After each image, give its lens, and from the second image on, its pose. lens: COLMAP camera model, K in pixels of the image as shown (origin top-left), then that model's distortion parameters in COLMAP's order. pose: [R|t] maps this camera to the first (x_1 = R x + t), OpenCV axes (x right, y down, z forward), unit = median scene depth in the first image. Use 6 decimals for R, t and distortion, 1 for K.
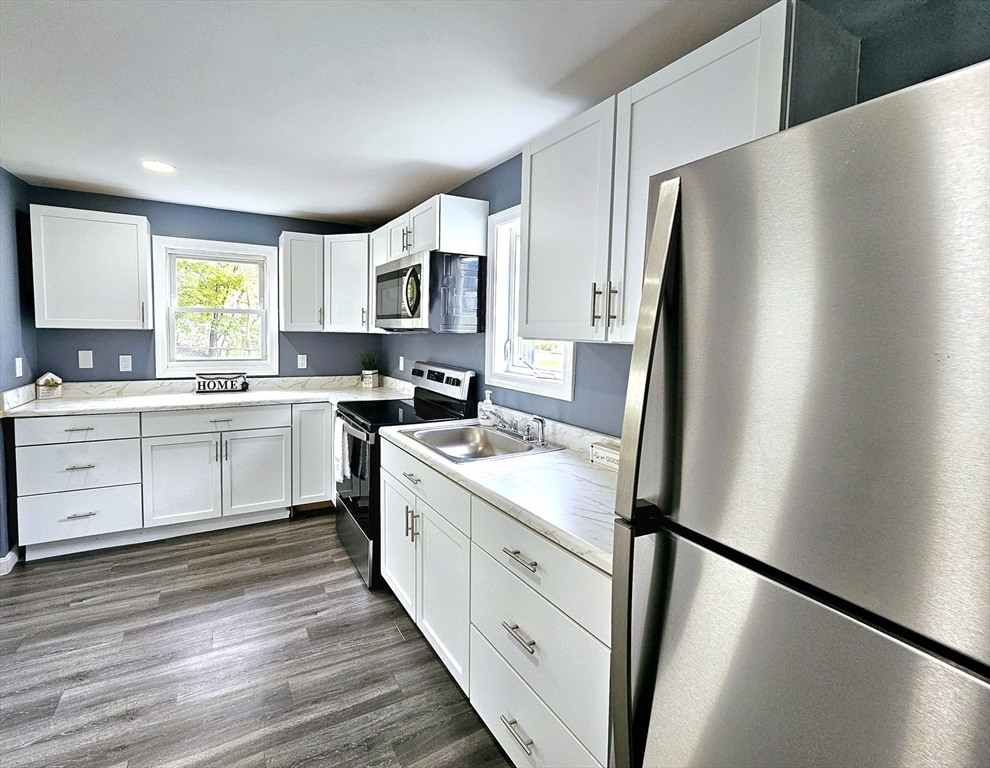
lens RADIAL K [[454.2, 0, 434.2], [0, 454.2, 359.1], [0, 0, 1]] dist [-0.005959, 0.002655]
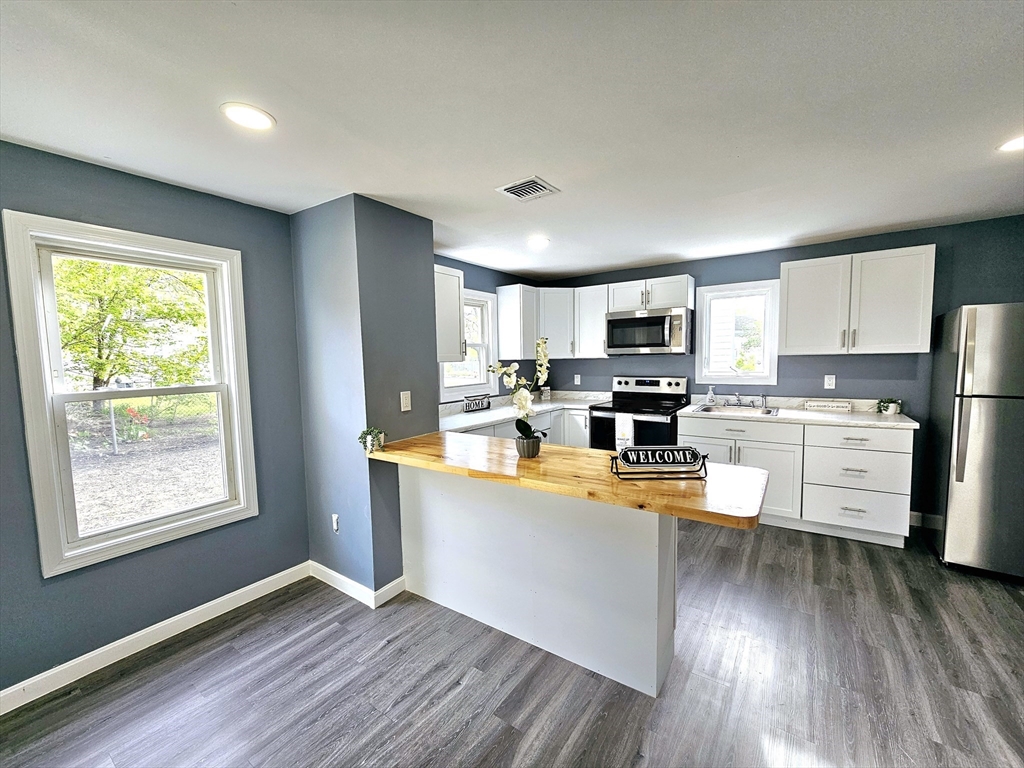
lens RADIAL K [[420.1, 0, 505.6], [0, 420.1, 389.8], [0, 0, 1]] dist [-0.004374, 0.002377]
pose [[0.879144, -0.073200, 0.470900, -1.192921], [0.067288, 0.997300, 0.029404, -0.016705], [-0.471781, 0.005835, 0.881696, -0.068397]]
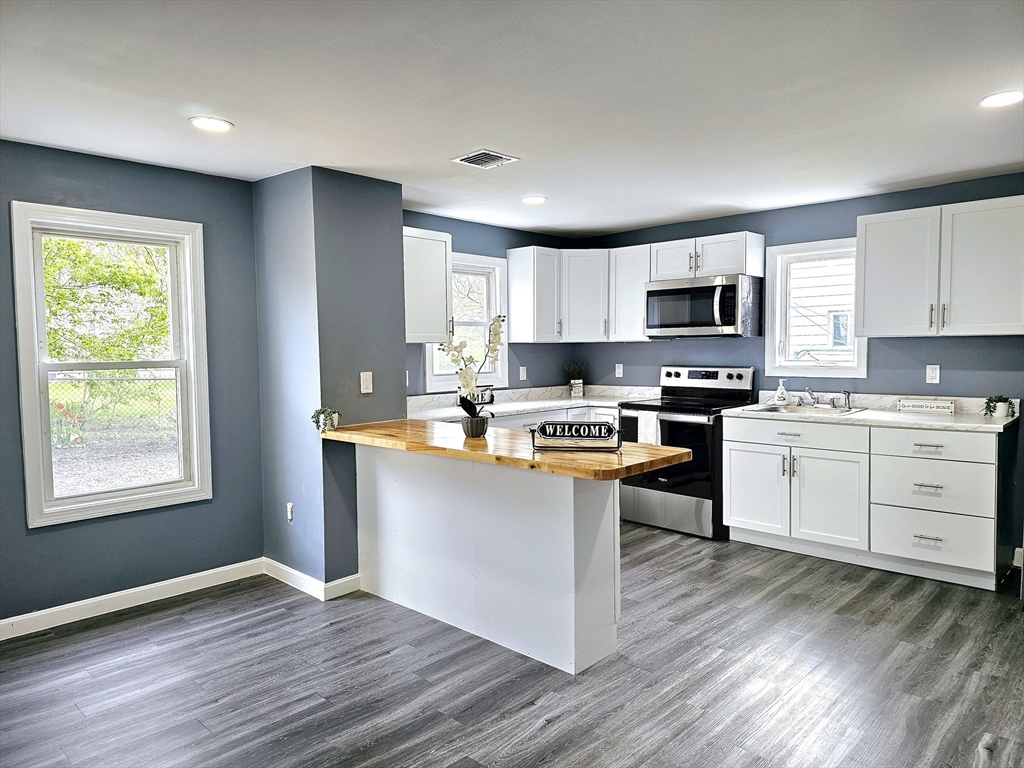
lens RADIAL K [[687.4, 0, 506.2], [0, 687.4, 383.9], [0, 0, 1]] dist [0.059976, -0.060386]
pose [[0.939779, -0.046362, 0.338623, -1.159953], [0.049291, 0.998784, -0.000051, 0.037732], [-0.338209, 0.016739, 0.940922, -0.562252]]
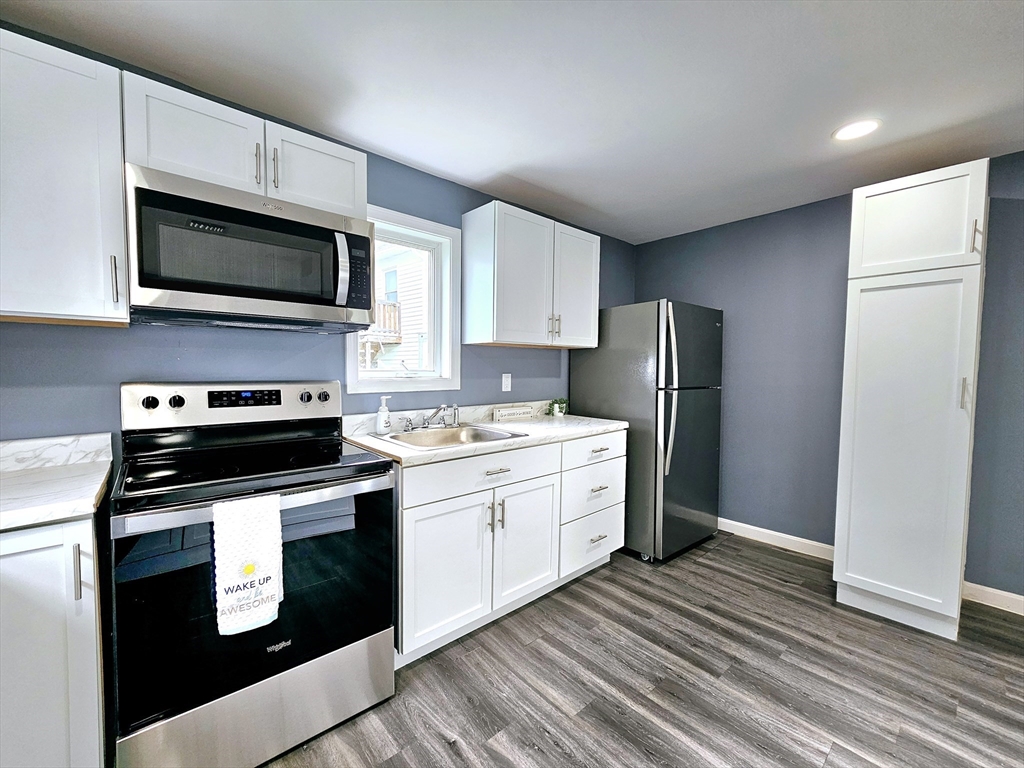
lens RADIAL K [[420.1, 0, 509.6], [0, 420.1, 389.0], [0, 0, 1]] dist [-0.004374, 0.002377]
pose [[-0.258487, -0.071392, 0.963373, -0.679388], [0.050418, 0.994909, 0.087257, -0.007296], [-0.964698, 0.071126, -0.253572, 0.839490]]
